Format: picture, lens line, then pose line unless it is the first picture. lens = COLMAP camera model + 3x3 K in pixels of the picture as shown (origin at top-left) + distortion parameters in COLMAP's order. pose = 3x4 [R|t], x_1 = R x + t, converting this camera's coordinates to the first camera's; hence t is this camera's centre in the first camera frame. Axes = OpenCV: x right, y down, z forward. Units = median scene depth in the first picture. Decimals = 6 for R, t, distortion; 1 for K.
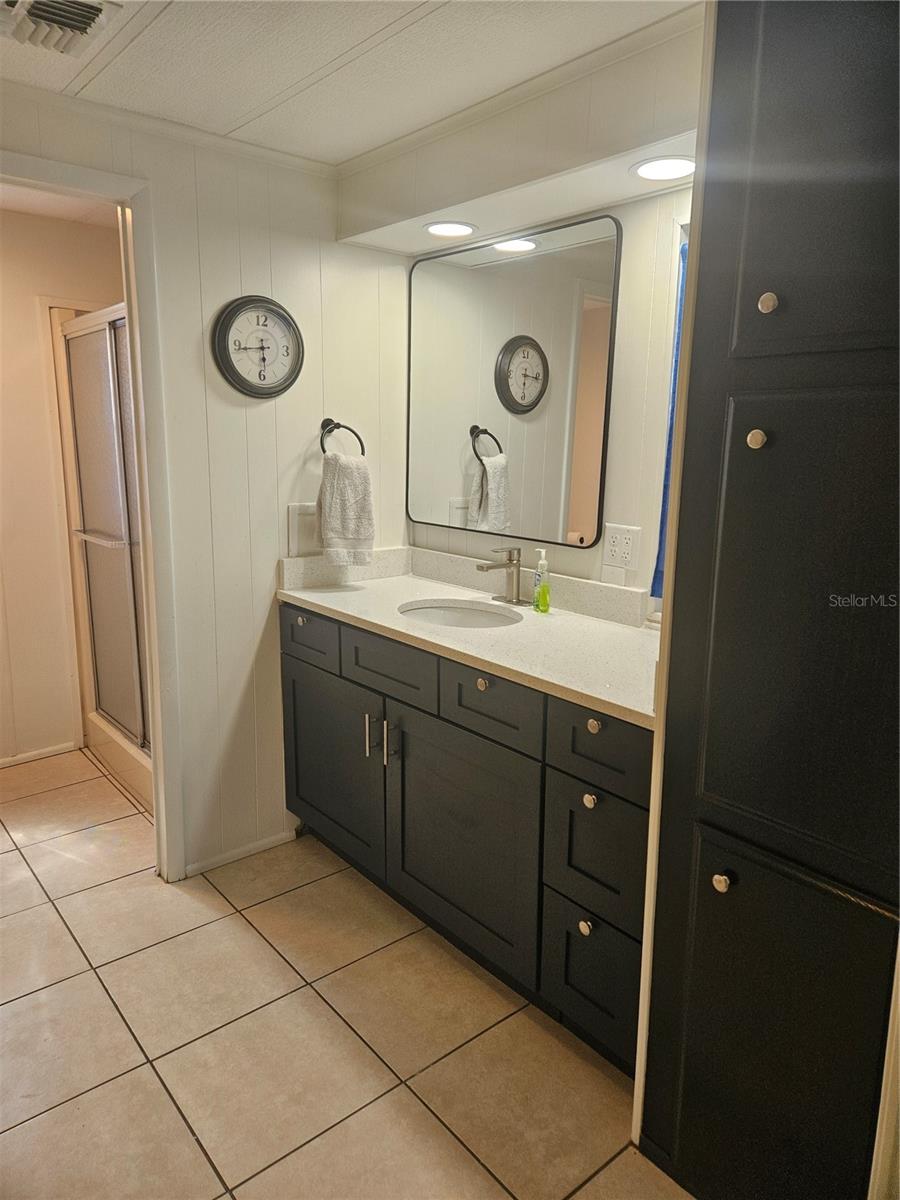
lens RADIAL K [[804.0, 0, 448.9], [0, 804.0, 590.3], [0, 0, 1]] dist [0.066194, -0.005450]
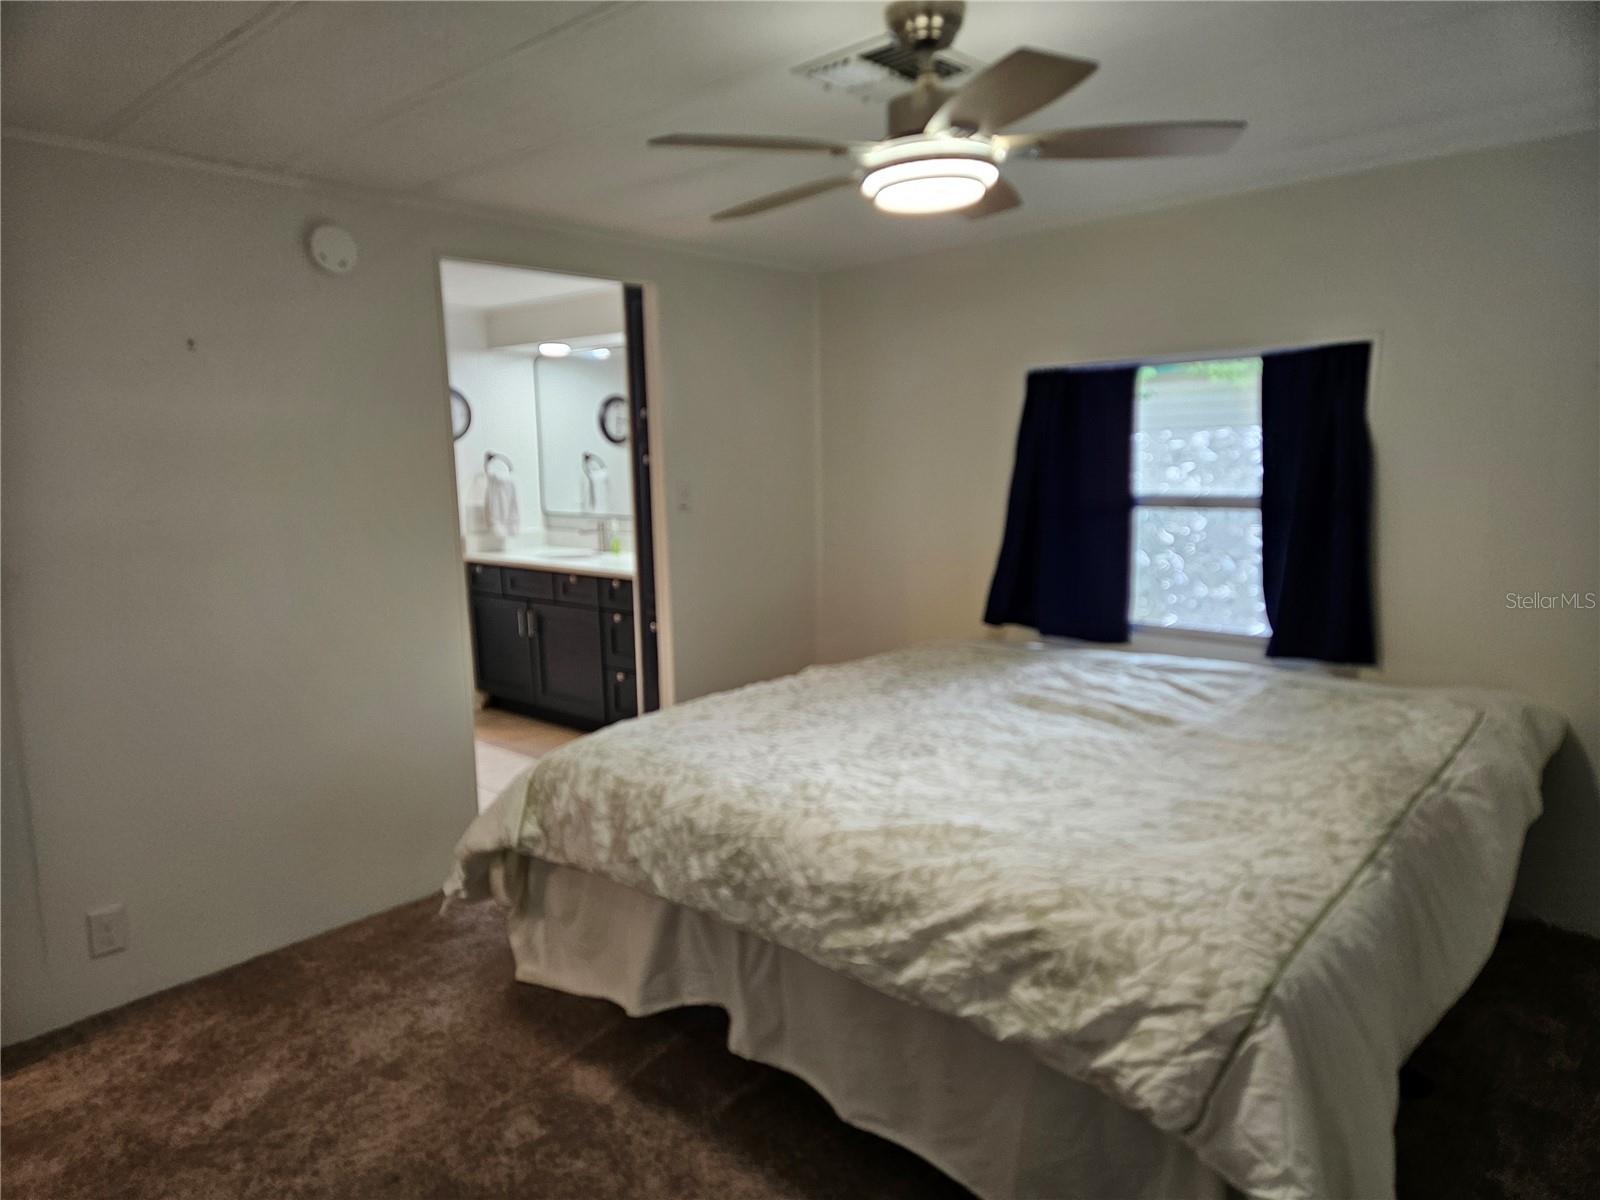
lens RADIAL K [[1072.0, 0, 793.5], [0, 1072.0, 604.6], [0, 0, 1]] dist [0.066194, -0.005450]
pose [[0.991014, -0.053856, 0.122437, 0.192917], [0.059289, 0.997391, -0.041171, 0.242458], [-0.119900, 0.048061, 0.991622, -1.342015]]
